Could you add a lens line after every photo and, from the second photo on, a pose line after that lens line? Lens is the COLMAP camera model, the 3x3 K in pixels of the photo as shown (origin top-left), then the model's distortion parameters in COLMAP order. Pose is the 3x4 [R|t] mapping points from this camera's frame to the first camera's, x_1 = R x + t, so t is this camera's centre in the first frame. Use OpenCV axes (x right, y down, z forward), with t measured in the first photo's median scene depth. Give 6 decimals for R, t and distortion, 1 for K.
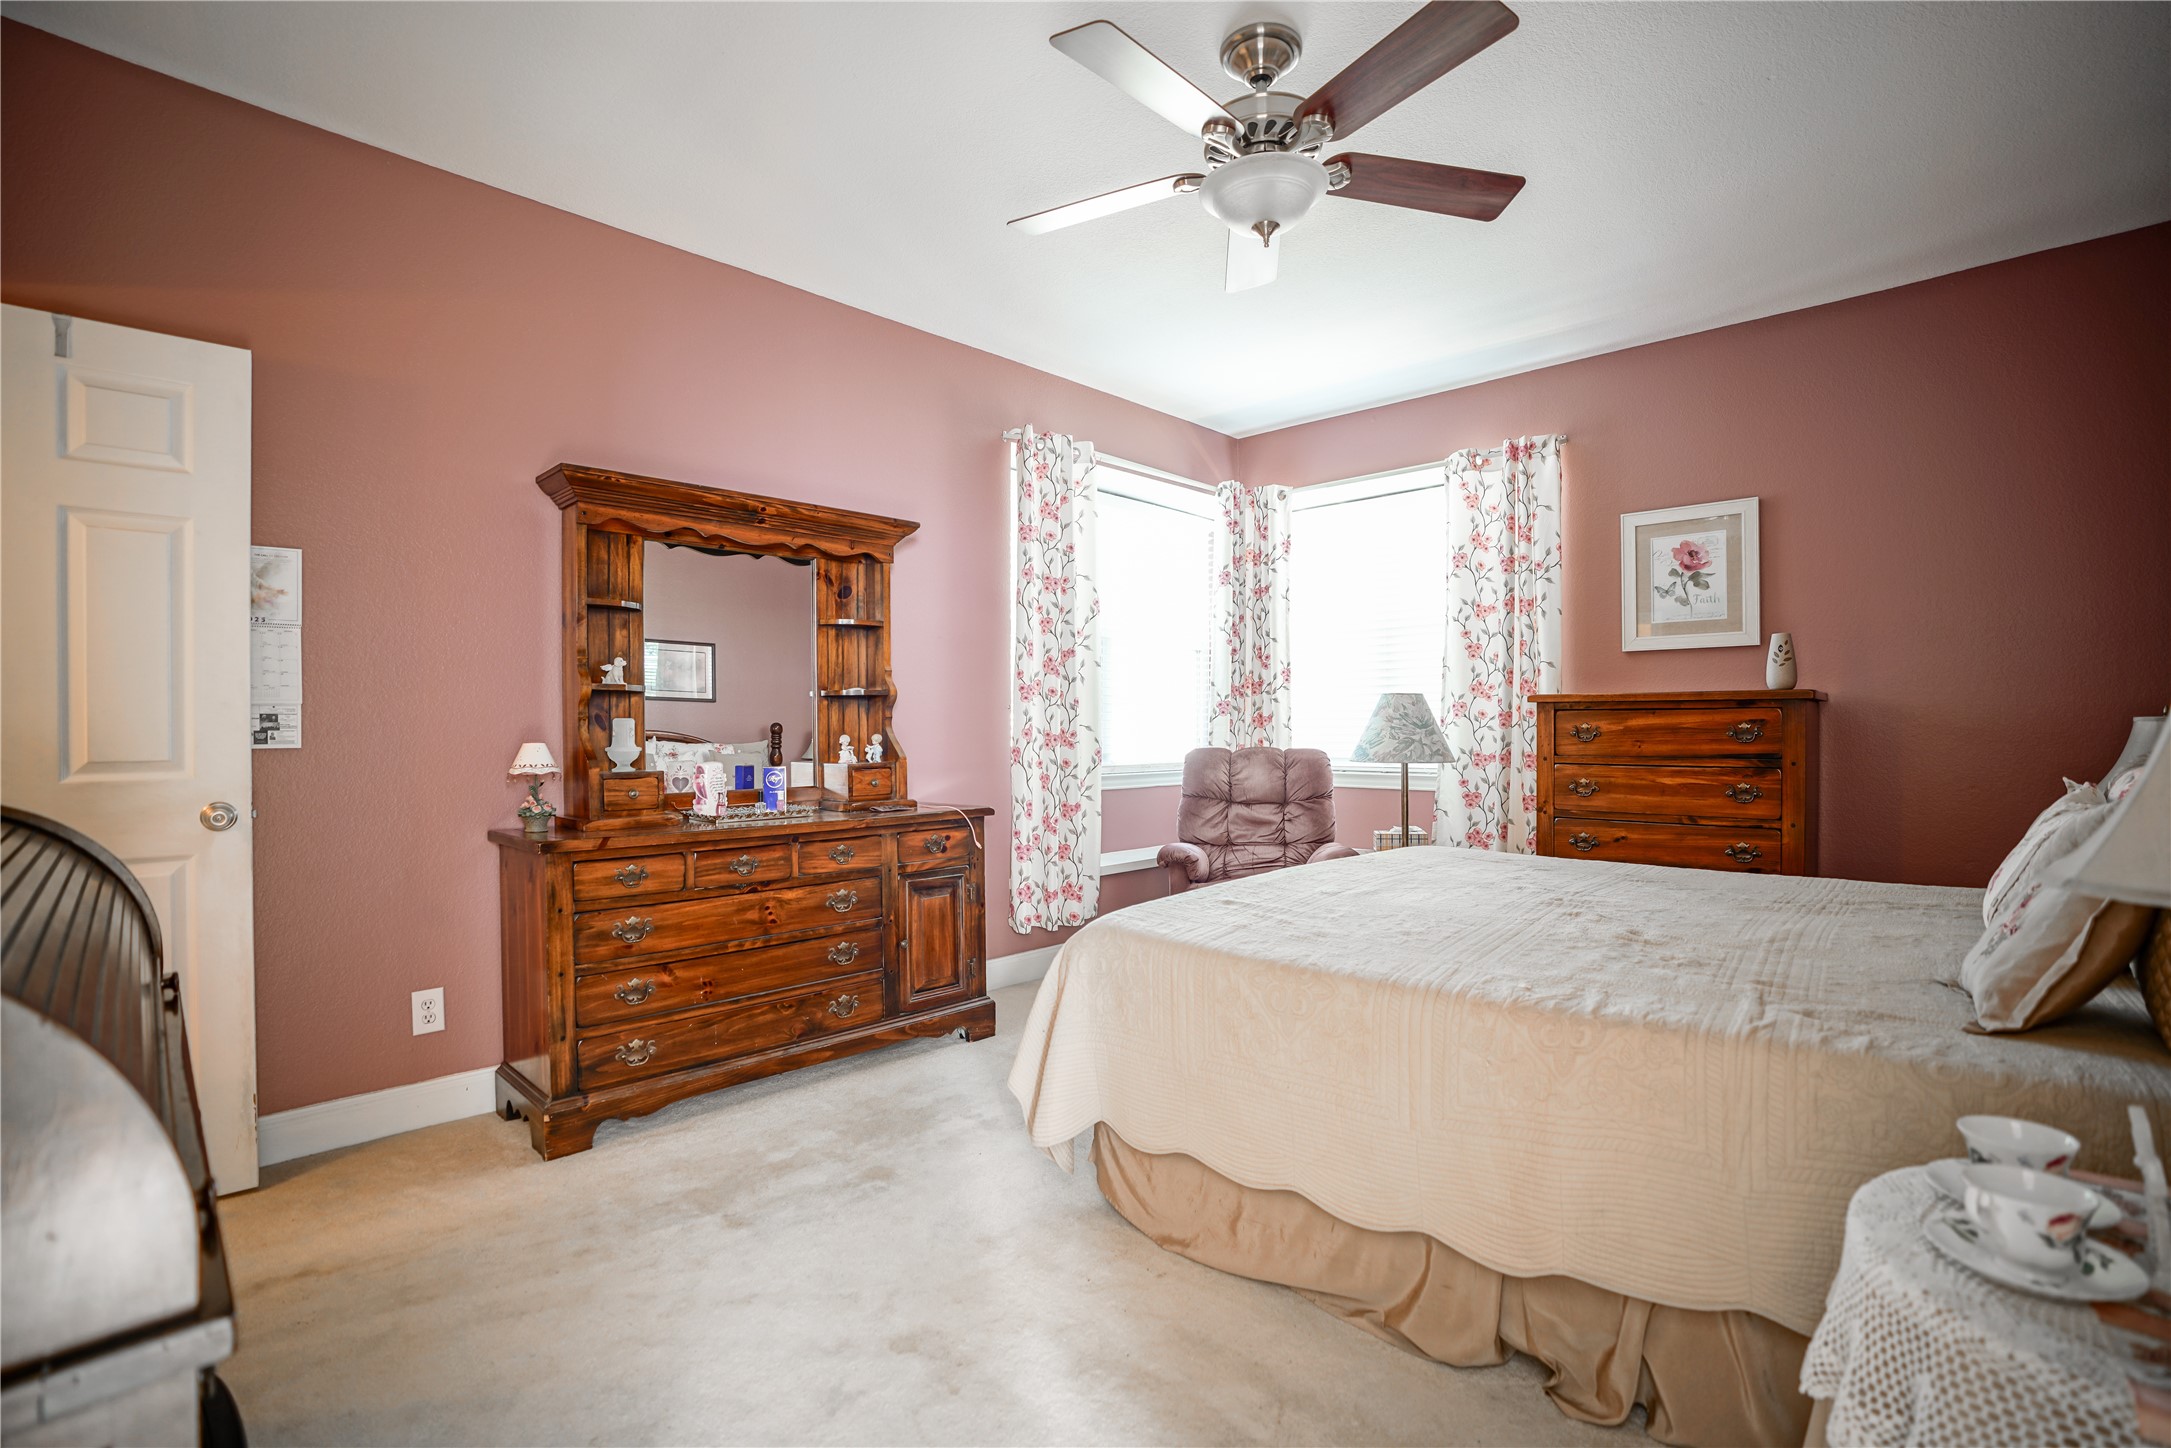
lens RADIAL K [[1014.8, 0, 1078.0], [0, 1014.8, 731.3], [0, 0, 1]] dist [-0.068220, 0.025350]
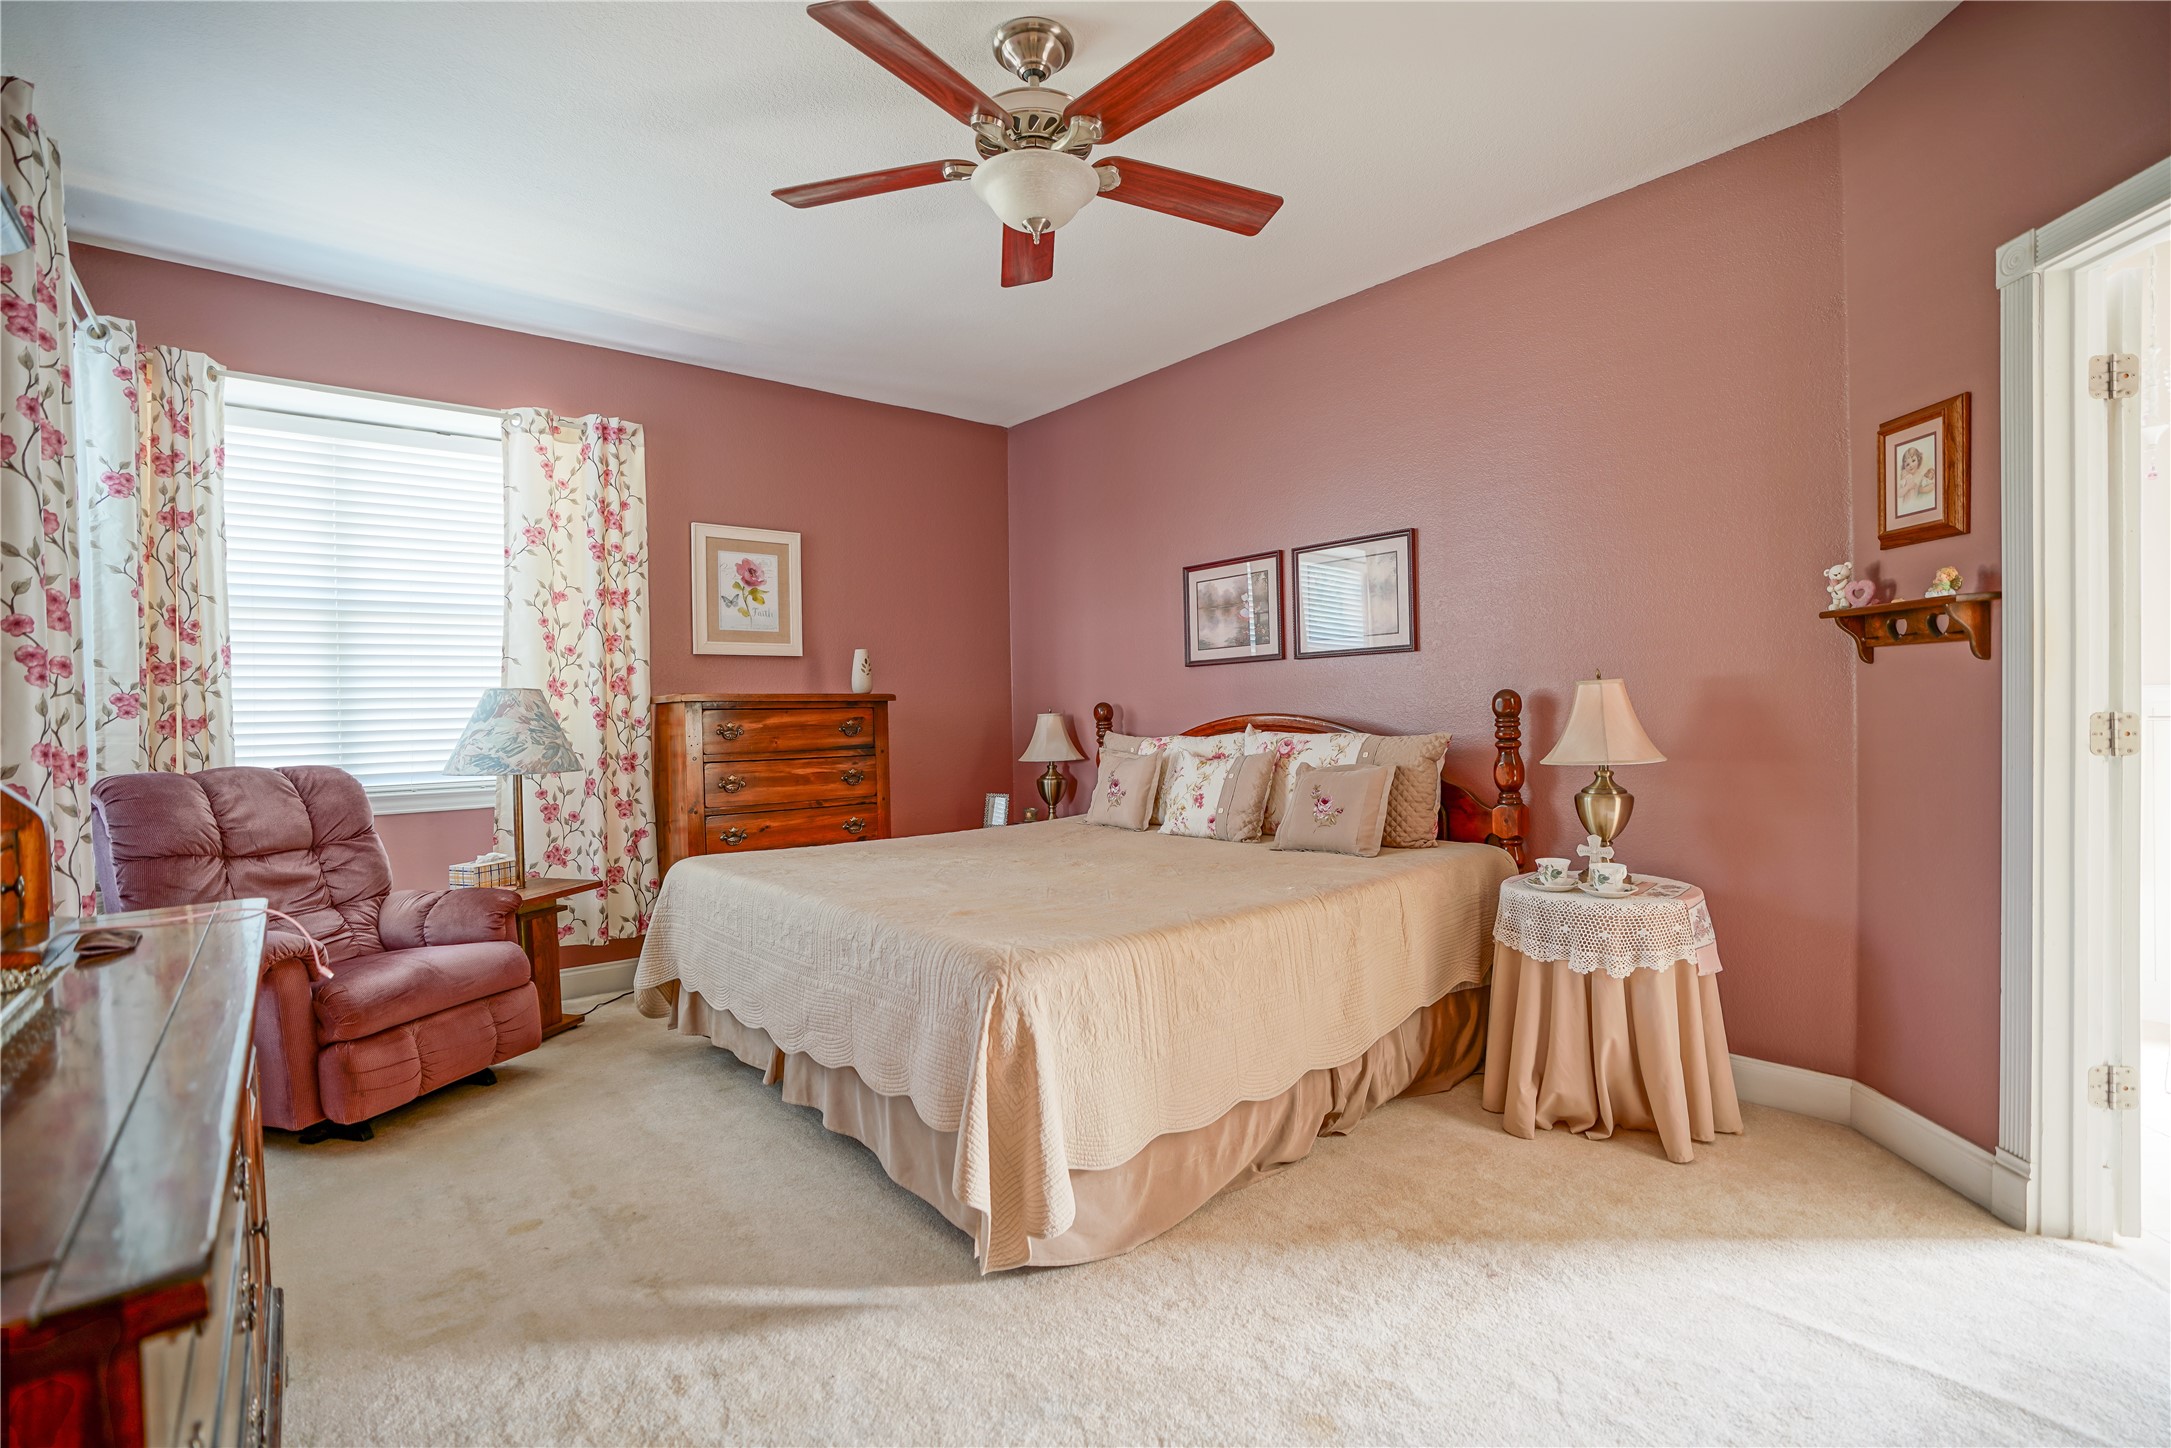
lens RADIAL K [[1014.8, 0, 1082.7], [0, 1014.8, 723.7], [0, 0, 1]] dist [-0.068220, 0.025350]
pose [[0.089856, -0.004206, 0.995946, -0.475907], [0.025430, 0.999675, 0.001927, 0.001047], [-0.995630, 0.025153, 0.089934, 0.517170]]
